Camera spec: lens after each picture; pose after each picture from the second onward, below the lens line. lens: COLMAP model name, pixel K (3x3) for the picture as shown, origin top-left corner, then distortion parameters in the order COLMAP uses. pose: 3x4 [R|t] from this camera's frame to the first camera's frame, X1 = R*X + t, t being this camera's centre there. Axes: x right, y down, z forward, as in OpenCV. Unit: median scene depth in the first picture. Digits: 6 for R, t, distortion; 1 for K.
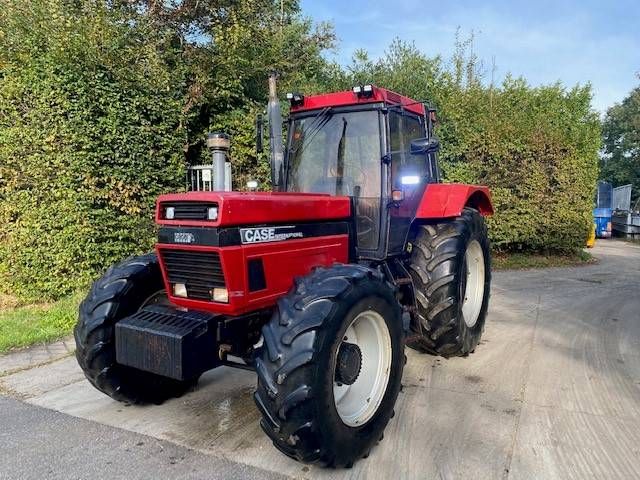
lens RADIAL K [[497.1, 0, 320.0], [0, 497.1, 240.0], [0, 0, 1]] dist [0.003637, 0.006329]
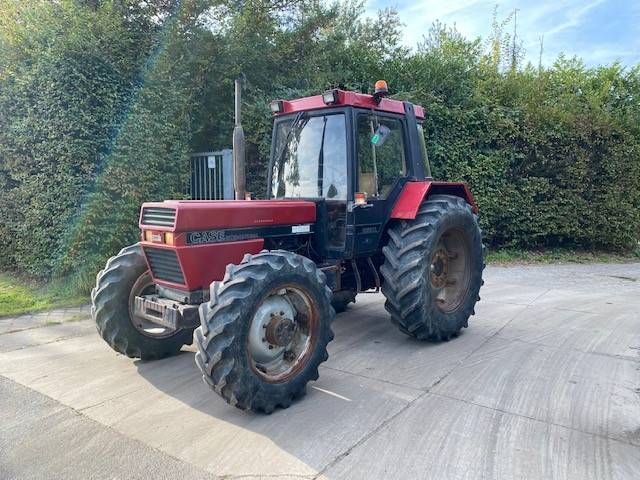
lens RADIAL K [[497.1, 0, 320.0], [0, 497.1, 240.0], [0, 0, 1]] dist [0.003637, 0.006329]
pose [[0.987679, 0.024161, -0.154618, 0.170687], [-0.021252, 0.999565, 0.020442, 0.006064], [0.155044, -0.016905, 0.987763, 0.011112]]
